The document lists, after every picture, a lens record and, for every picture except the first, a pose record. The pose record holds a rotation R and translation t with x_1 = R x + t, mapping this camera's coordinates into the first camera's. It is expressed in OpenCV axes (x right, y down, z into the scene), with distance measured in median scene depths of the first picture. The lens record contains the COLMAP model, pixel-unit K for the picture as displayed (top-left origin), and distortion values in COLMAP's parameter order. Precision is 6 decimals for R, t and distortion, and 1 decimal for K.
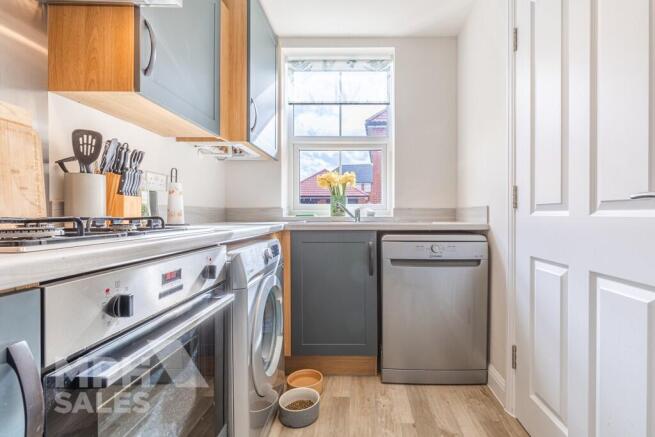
lens RADIAL K [[324.7, 0, 335.3], [0, 324.7, 215.4], [0, 0, 1]] dist [0.004724, 0.000015]
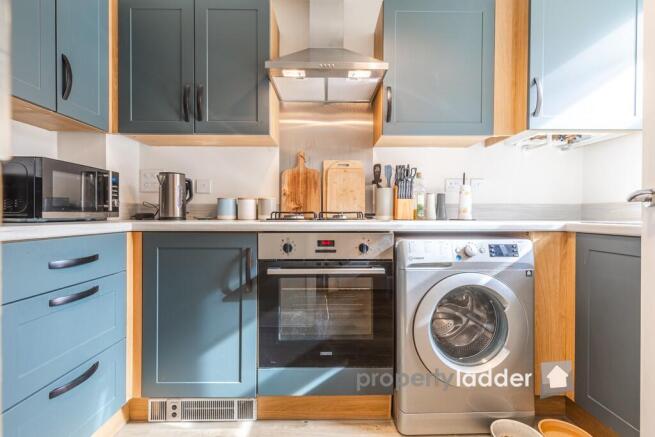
lens RADIAL K [[293.3, 0, 329.7], [0, 293.3, 216.3], [0, 0, 1]] dist [0.005044, 0.000081]
pose [[0.036186, 0.009603, -0.999299, 0.719327], [-0.007048, 0.999931, 0.009354, 0.010901], [0.999320, 0.006704, 0.036251, 0.589861]]
